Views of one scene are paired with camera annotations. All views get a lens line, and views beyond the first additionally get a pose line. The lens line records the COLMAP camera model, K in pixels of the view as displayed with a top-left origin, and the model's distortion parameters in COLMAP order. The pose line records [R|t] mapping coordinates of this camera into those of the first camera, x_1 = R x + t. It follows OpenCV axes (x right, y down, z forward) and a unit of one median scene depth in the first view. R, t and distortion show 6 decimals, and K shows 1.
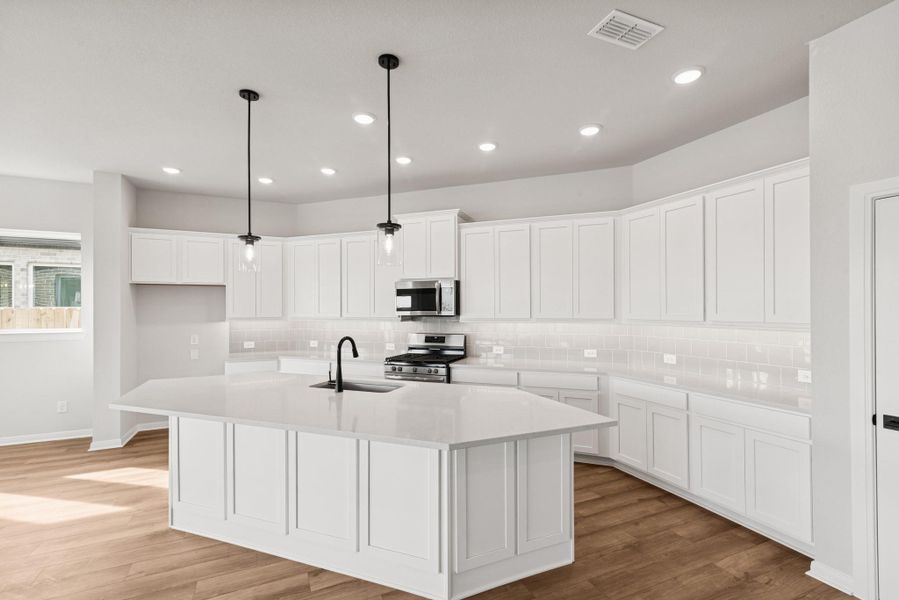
lens RADIAL K [[406.4, 0, 450.6], [0, 406.4, 307.8], [0, 0, 1]] dist [0.017091, -0.000932]
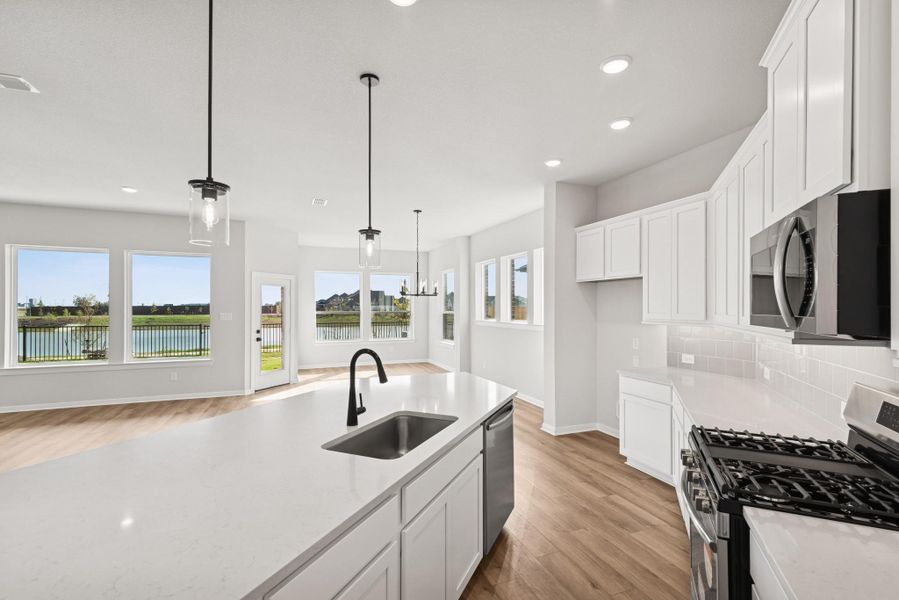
lens RADIAL K [[408.5, 0, 452.3], [0, 408.5, 302.9], [0, 0, 1]] dist [0.020888, -0.000039]
pose [[-0.044803, -0.008752, -0.998958, 0.281666], [0.002930, 0.999956, -0.008892, 0.000735], [0.998992, -0.003325, -0.044775, 0.781742]]
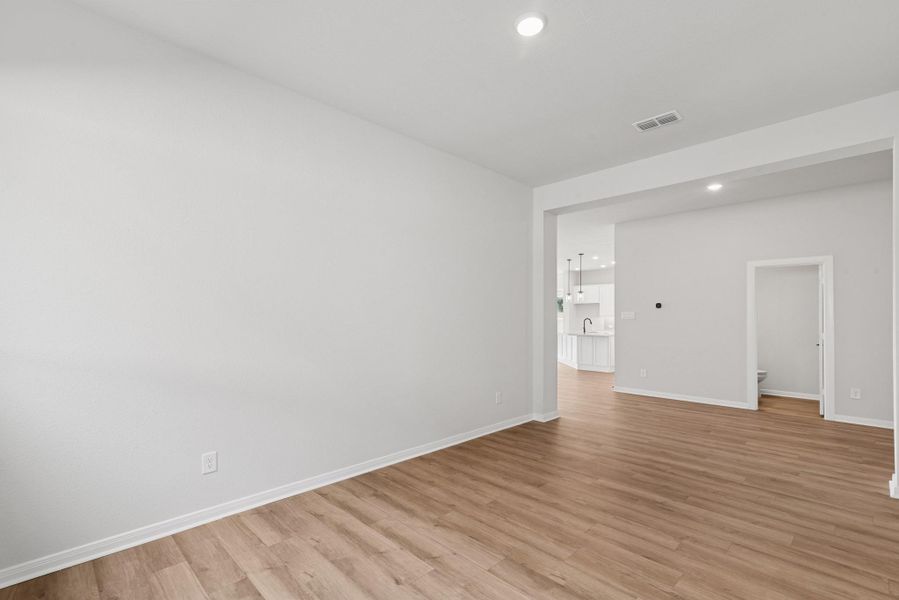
lens RADIAL K [[406.4, 0, 450.6], [0, 406.4, 307.8], [0, 0, 1]] dist [0.017091, -0.000932]
pose [[0.349517, -0.007495, -0.936900, 1.920696], [-0.003797, 0.999948, -0.009416, 0.010378], [0.936922, 0.006849, 0.349470, -1.029935]]
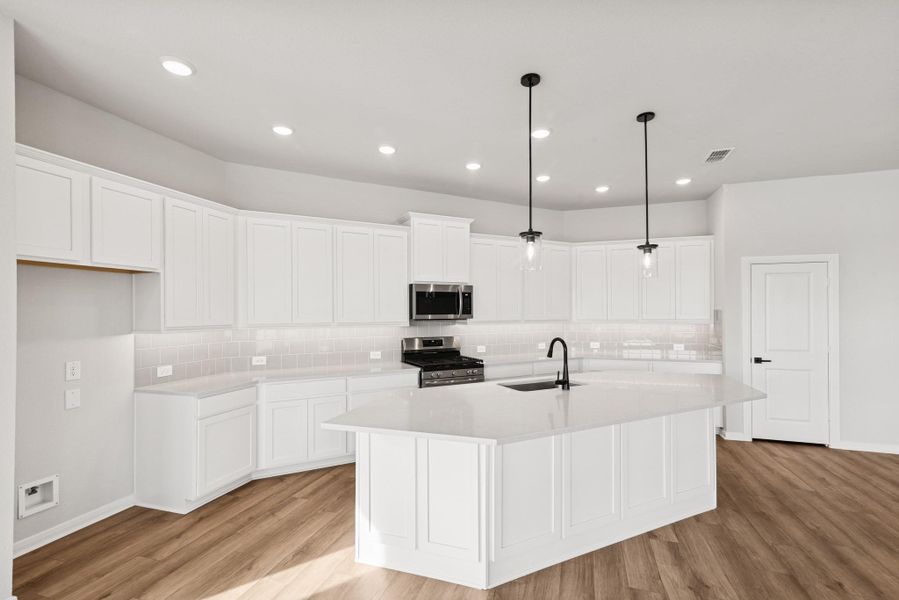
lens RADIAL K [[406.4, 0, 450.6], [0, 406.4, 307.8], [0, 0, 1]] dist [0.017091, -0.000932]
pose [[0.672365, 0.008284, 0.740174, -0.822863], [-0.000161, 0.999939, -0.011045, 0.002596], [-0.740220, 0.007307, 0.672325, 0.325922]]
